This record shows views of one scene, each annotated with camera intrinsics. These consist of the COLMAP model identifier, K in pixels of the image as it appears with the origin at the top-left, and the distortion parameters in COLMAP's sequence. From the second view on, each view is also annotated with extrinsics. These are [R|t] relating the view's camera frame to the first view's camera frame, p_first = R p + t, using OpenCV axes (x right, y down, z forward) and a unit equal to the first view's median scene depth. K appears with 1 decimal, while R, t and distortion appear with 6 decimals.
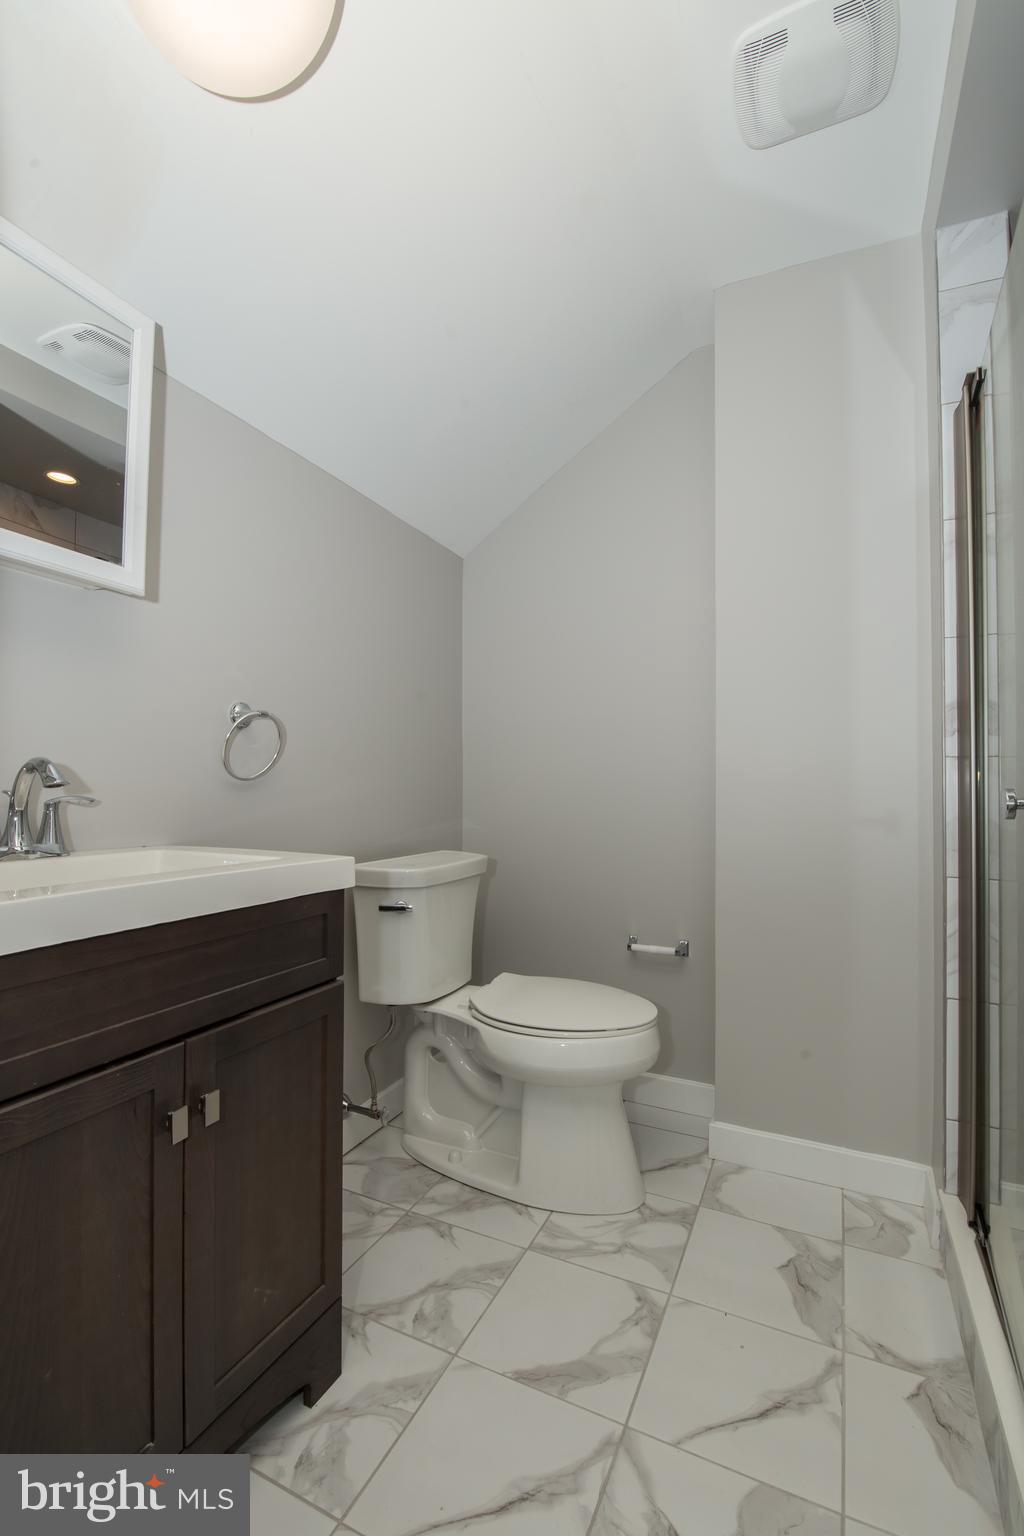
lens RADIAL K [[674.2, 0, 512.0], [0, 674.2, 768.0], [0, 0, 1]] dist [-0.001753, -0.008944]
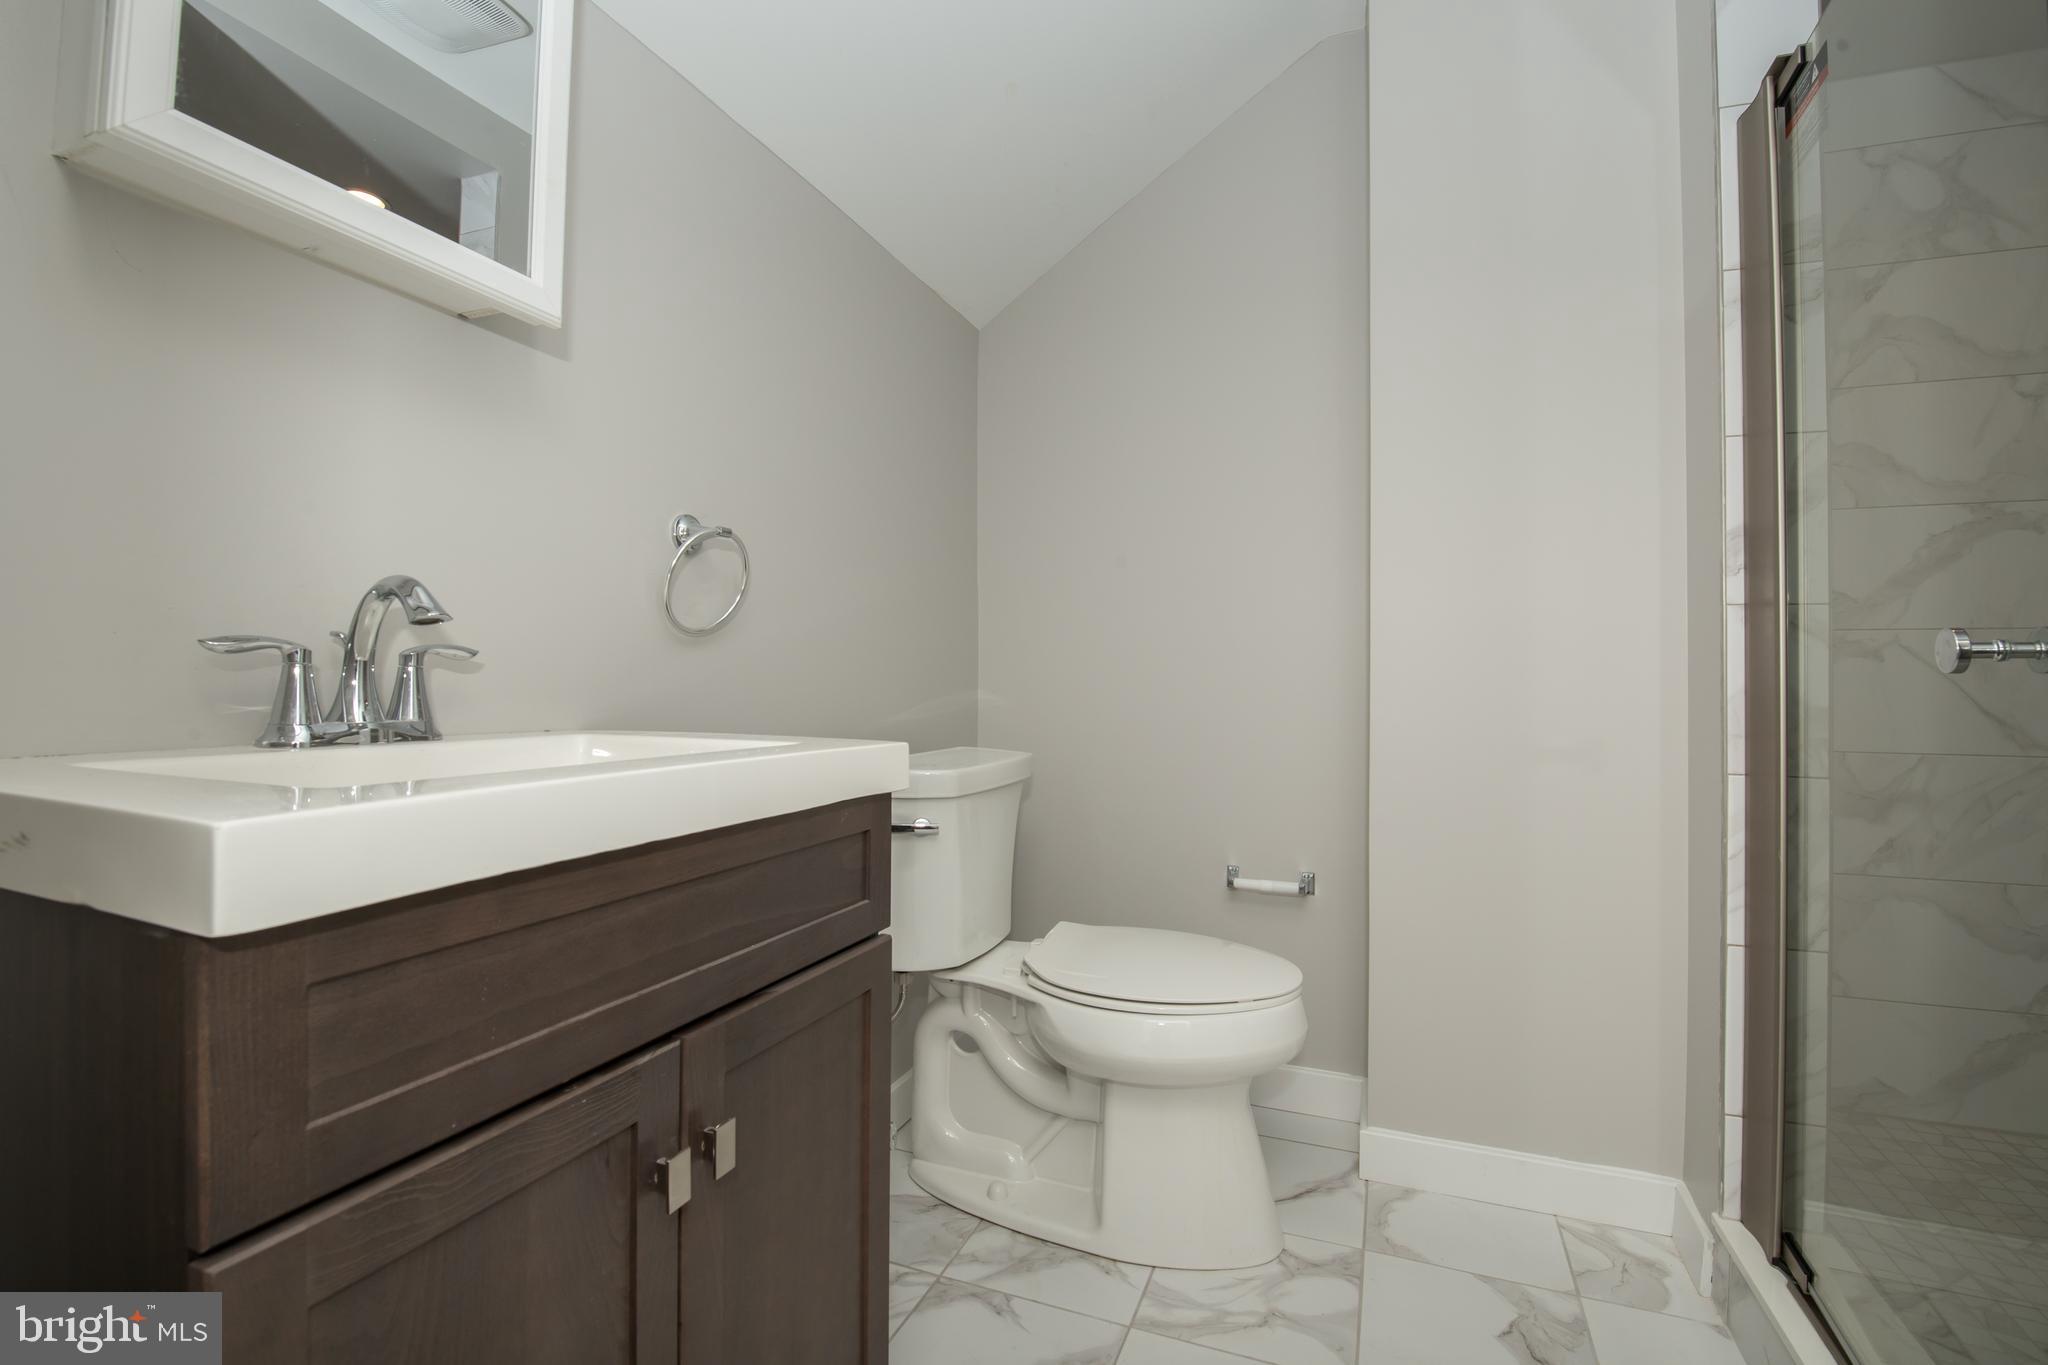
lens RADIAL K [[899.0, 0, 1028.2], [0, 899.0, 661.5], [0, 0, 1]] dist [-0.001753, -0.008944]
pose [[0.996776, 0.006710, 0.079951, -0.155248], [-0.007508, 0.999925, 0.009683, 0.038022], [-0.079880, -0.010252, 0.996752, 0.115620]]
